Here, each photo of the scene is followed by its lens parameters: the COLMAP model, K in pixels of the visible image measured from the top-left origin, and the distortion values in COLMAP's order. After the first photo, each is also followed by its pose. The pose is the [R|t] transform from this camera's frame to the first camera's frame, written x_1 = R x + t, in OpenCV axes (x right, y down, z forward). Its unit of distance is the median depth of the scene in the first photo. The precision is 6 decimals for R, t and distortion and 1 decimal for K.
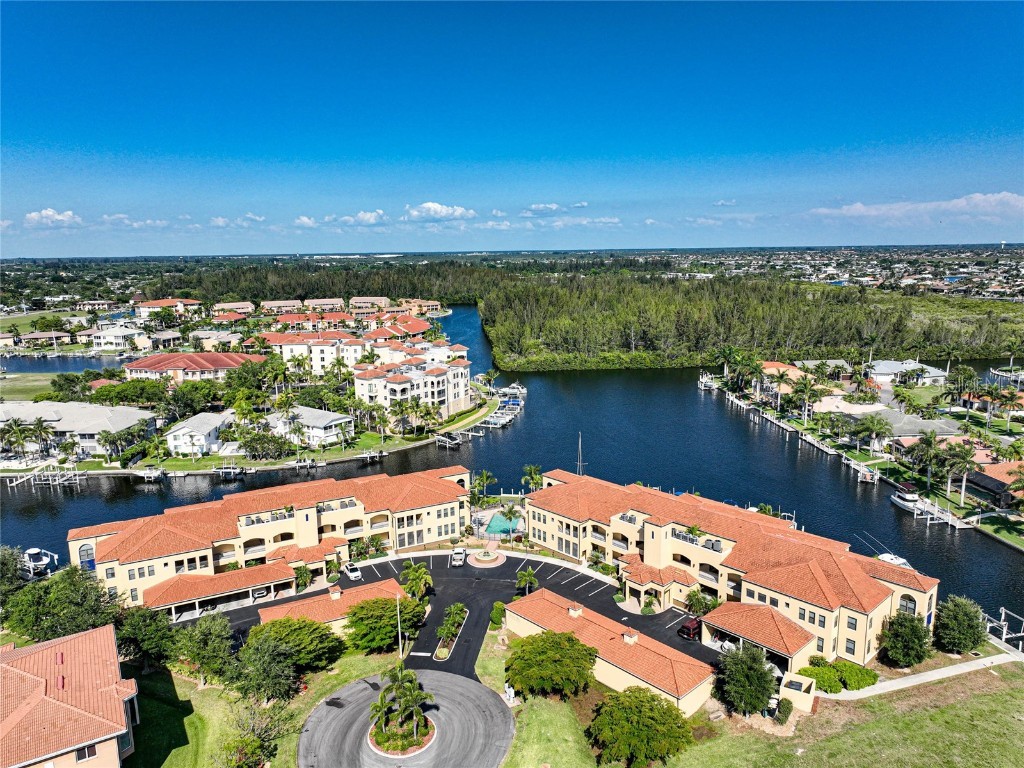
lens RADIAL K [[721.4, 0, 512.0], [0, 721.4, 384.0], [0, 0, 1]] dist [0.004697, 0.006619]
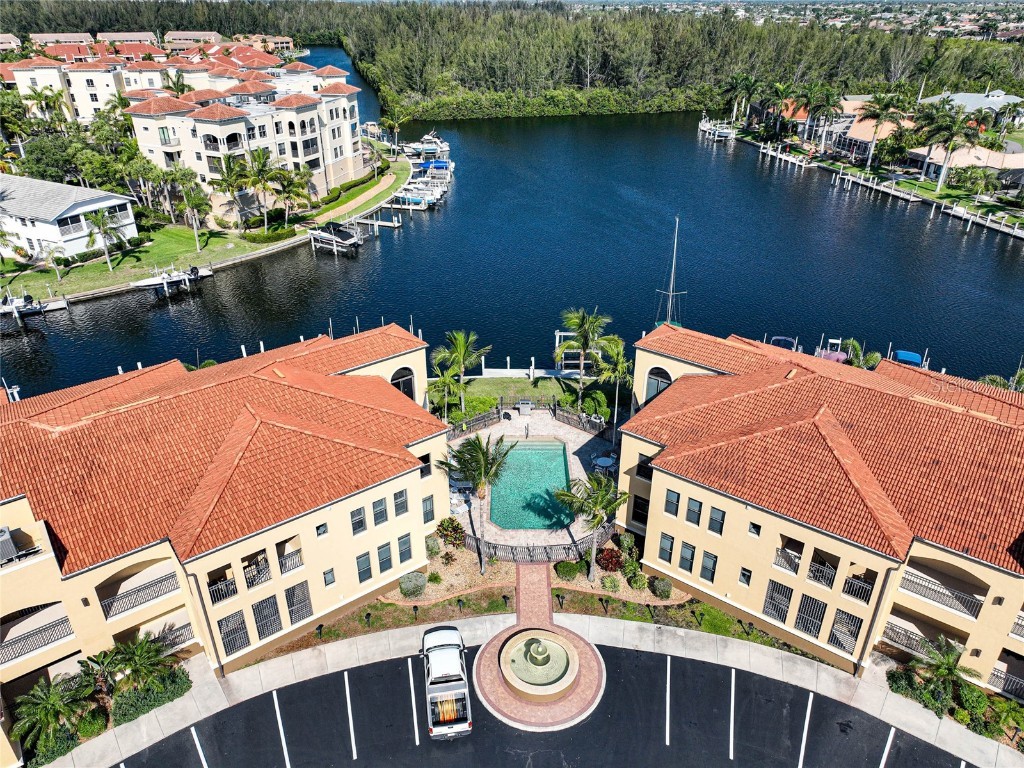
lens RADIAL K [[721.4, 0, 512.0], [0, 721.4, 384.0], [0, 0, 1]] dist [0.004697, 0.006619]
pose [[0.985285, -0.068213, 0.156718, -0.053002], [0.018273, 0.953695, 0.300220, 0.025701], [-0.169940, -0.292939, 0.940908, 0.474687]]
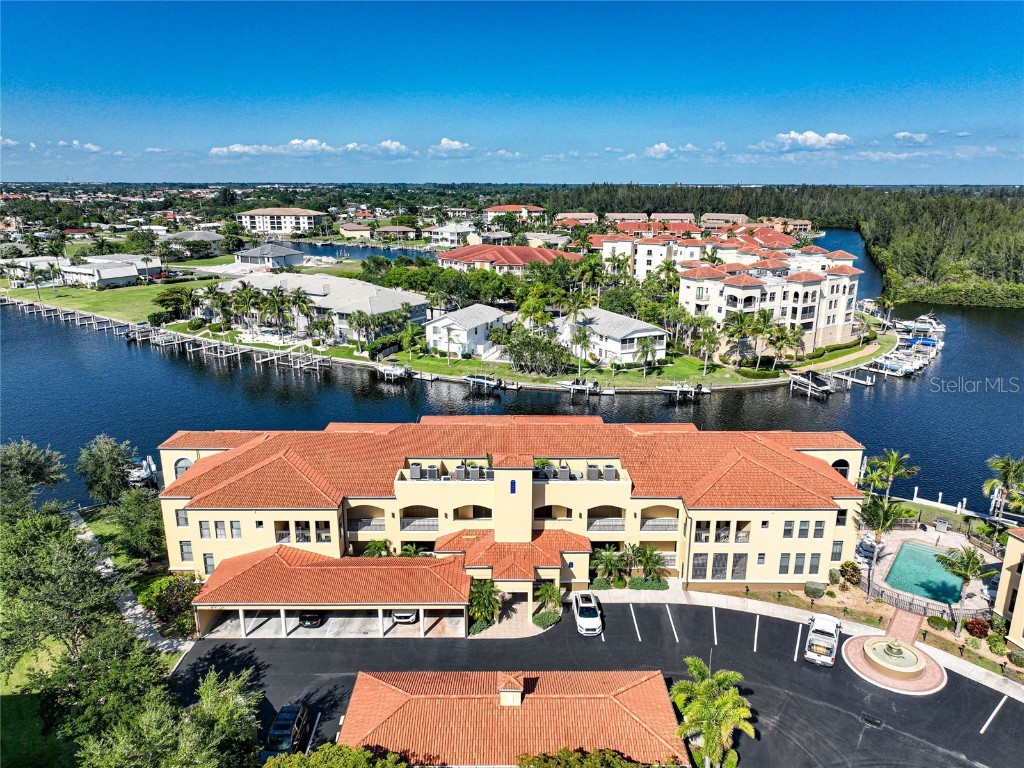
lens RADIAL K [[721.4, 0, 512.0], [0, 721.4, 384.0], [0, 0, 1]] dist [0.004697, 0.006619]
pose [[0.886705, 0.141035, -0.440299, -0.043578], [-0.101151, 0.988443, 0.112910, 0.034223], [0.451135, -0.055581, 0.890723, 0.330699]]
